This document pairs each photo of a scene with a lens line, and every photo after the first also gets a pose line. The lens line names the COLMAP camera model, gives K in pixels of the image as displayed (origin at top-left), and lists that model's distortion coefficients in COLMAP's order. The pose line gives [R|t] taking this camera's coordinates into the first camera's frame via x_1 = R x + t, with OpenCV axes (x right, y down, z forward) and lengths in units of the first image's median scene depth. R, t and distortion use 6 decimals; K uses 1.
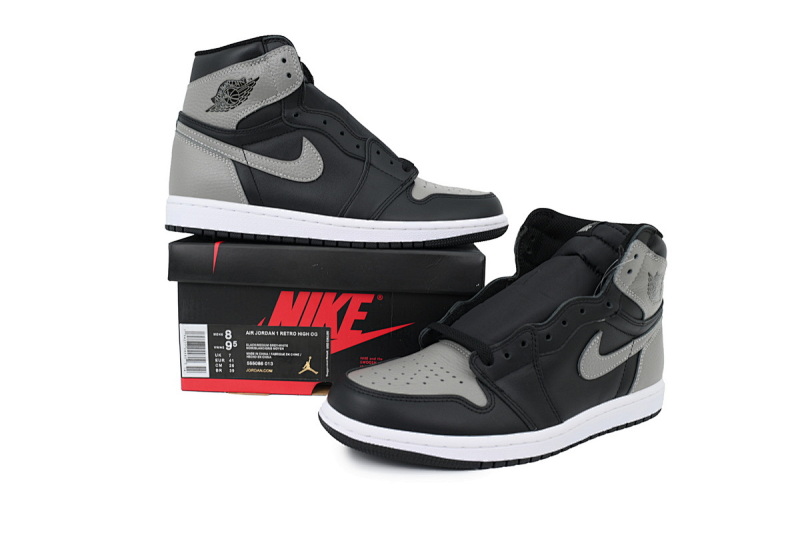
lens RADIAL K [[660.1, 0, 392.9], [0, 660.1, 266.0], [0, 0, 1]] dist [0.020777, 0.003500]
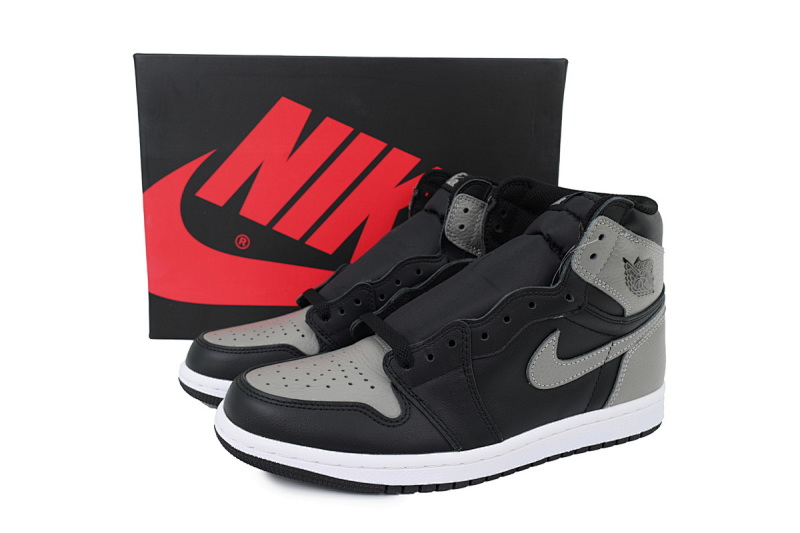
lens RADIAL K [[660.1, 0, 405.8], [0, 660.1, 268.9], [0, 0, 1]] dist [0.020777, 0.003500]
pose [[0.986970, 0.016483, -0.160057, 0.261253], [-0.009563, 0.998990, 0.043911, -0.008837], [0.160619, -0.041808, 0.986131, 0.186402]]
